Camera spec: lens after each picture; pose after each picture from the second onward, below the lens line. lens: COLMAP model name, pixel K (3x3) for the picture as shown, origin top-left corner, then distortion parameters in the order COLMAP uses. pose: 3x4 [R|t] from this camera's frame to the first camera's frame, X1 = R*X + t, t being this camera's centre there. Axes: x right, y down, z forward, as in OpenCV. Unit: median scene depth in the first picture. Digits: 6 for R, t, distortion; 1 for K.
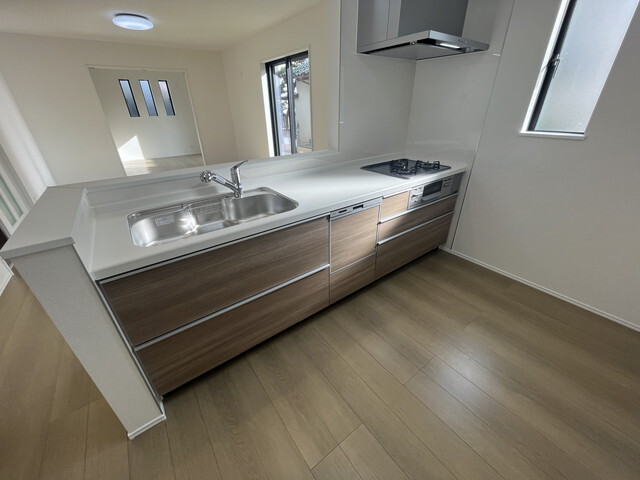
lens RADIAL K [[256.6, 0, 318.6], [0, 256.6, 240.7], [0, 0, 1]] dist [-0.004472, 0.000992]
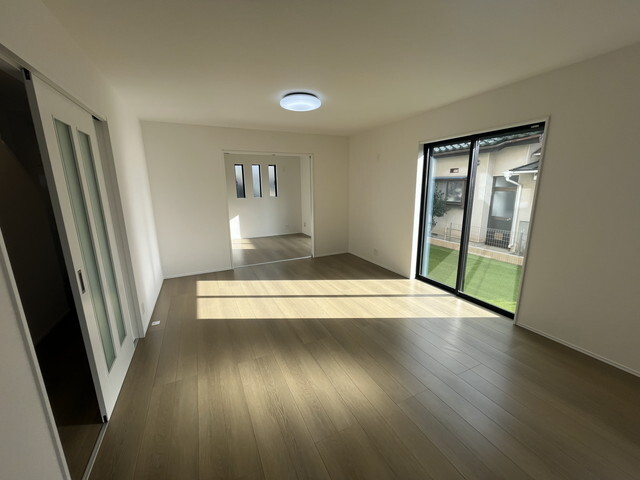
lens RADIAL K [[256.6, 0, 319.9], [0, 256.6, 238.3], [0, 0, 1]] dist [-0.004472, 0.000992]
pose [[0.981753, 0.042089, -0.185446, -0.363096], [-0.092236, 0.958200, -0.270823, -0.148653], [0.166295, 0.282986, 0.944598, 0.250661]]
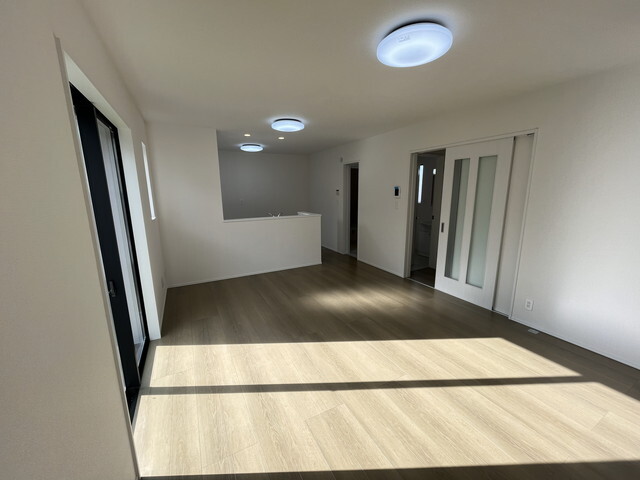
lens RADIAL K [[256.6, 0, 320.3], [0, 256.6, 241.4], [0, 0, 1]] dist [-0.004472, 0.000992]
pose [[-0.988644, 0.001785, 0.150264, -0.756052], [0.096854, 0.772109, 0.628066, -2.095967], [-0.114899, 0.635488, -0.763514, 3.901539]]
